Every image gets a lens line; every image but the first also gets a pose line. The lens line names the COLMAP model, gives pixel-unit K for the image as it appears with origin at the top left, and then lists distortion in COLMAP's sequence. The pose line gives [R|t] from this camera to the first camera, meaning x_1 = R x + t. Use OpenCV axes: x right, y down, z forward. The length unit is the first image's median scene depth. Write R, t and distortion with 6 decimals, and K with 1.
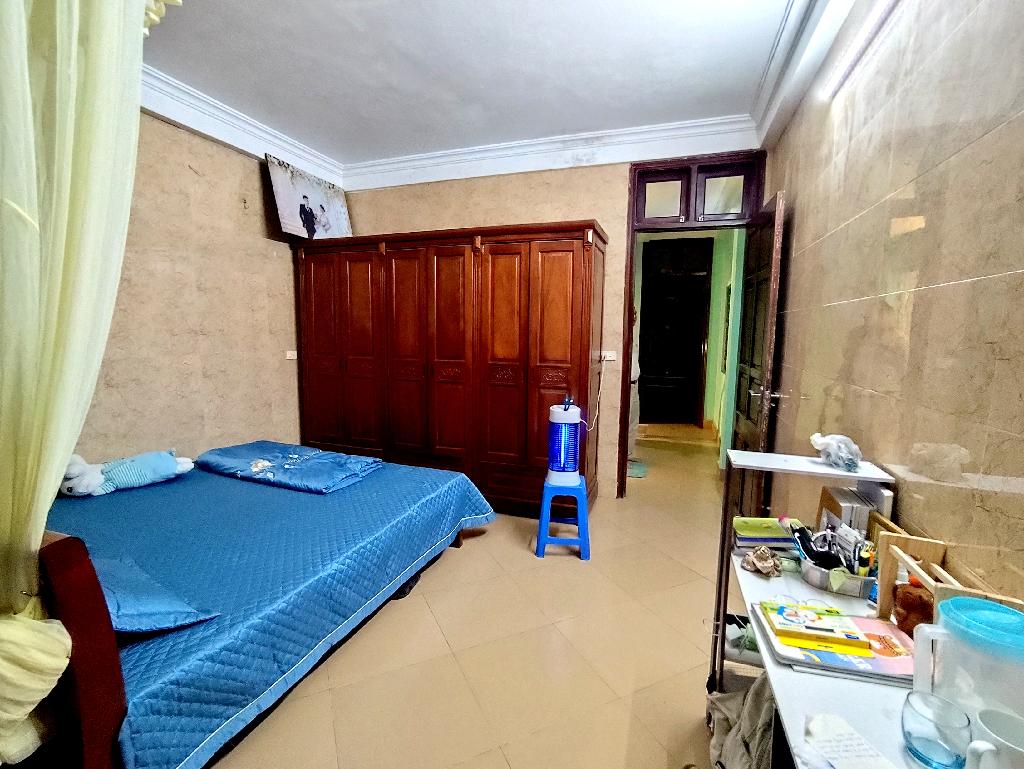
lens RADIAL K [[467.6, 0, 511.3], [0, 467.6, 381.1], [0, 0, 1]] dist [0.002381, 0.002045]
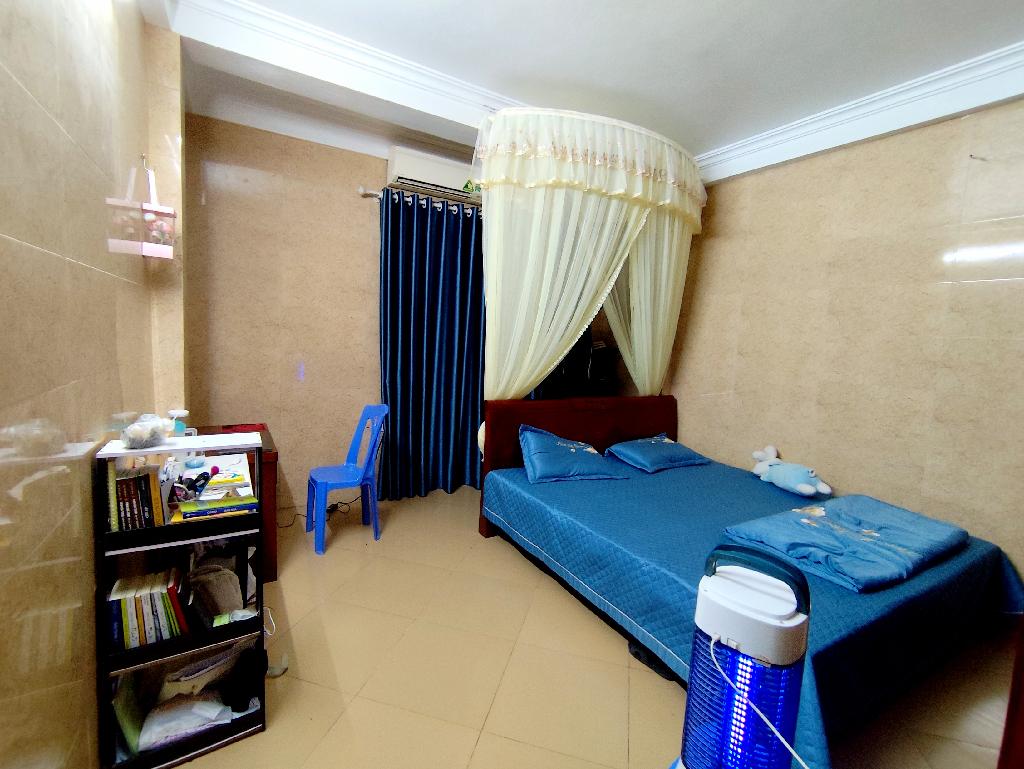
lens RADIAL K [[467.6, 0, 512.3], [0, 467.6, 384.7], [0, 0, 1]] dist [0.002381, 0.002045]
pose [[-0.644472, 0.035401, -0.763808, 0.444427], [-0.136810, 0.977469, 0.160739, -0.104578], [0.752289, 0.208089, -0.625108, 1.016578]]
